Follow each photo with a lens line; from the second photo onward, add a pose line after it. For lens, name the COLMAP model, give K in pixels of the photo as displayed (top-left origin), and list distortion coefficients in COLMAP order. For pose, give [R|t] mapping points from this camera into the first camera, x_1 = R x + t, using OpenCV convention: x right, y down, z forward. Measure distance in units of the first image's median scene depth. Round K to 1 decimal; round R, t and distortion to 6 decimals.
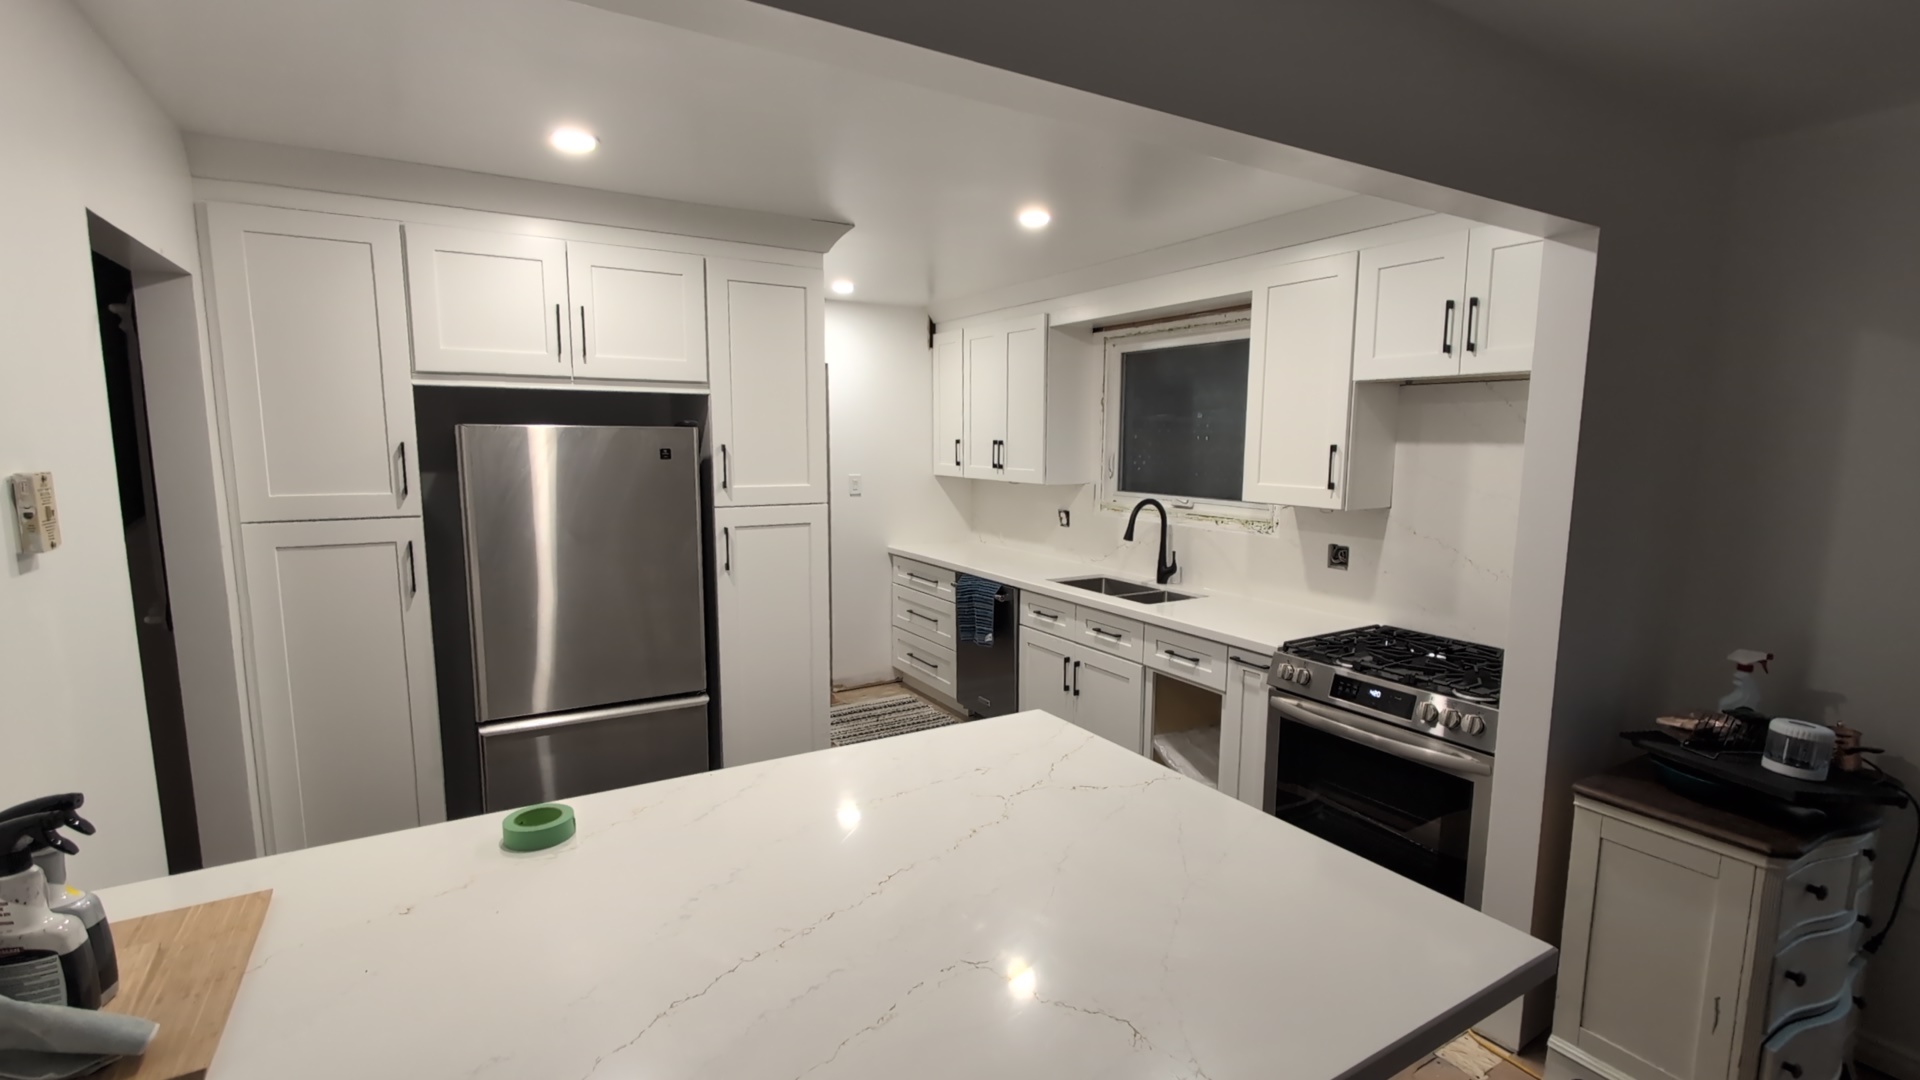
lens RADIAL K [[857.7, 0, 965.5], [0, 857.7, 550.3], [0, 0, 1]] dist [-0.000018, -0.000078]
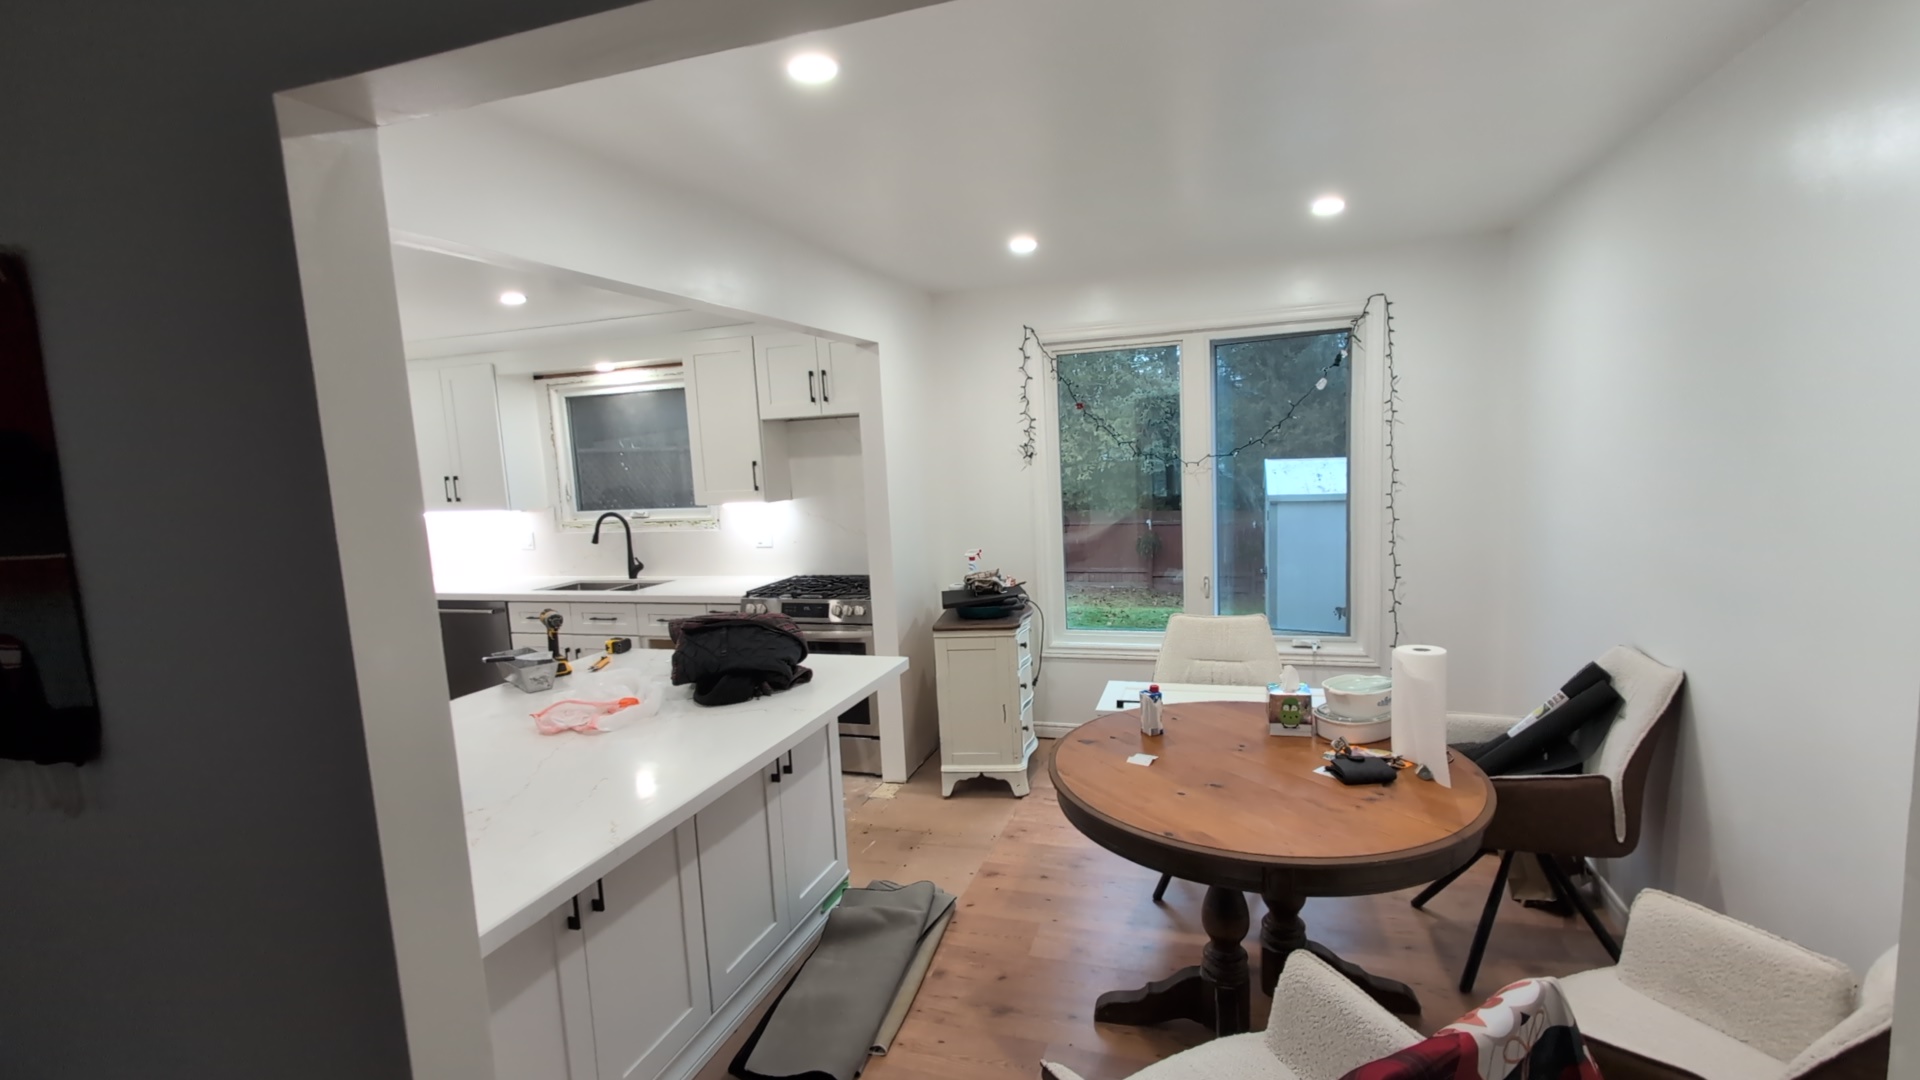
lens RADIAL K [[857.7, 0, 965.2], [0, 857.7, 543.8], [0, 0, 1]] dist [-0.000018, -0.000078]
pose [[0.756929, -0.116177, 0.643088, -0.246229], [0.140774, 0.989954, 0.013147, 0.047382], [-0.638155, 0.080579, 0.765680, -0.340627]]
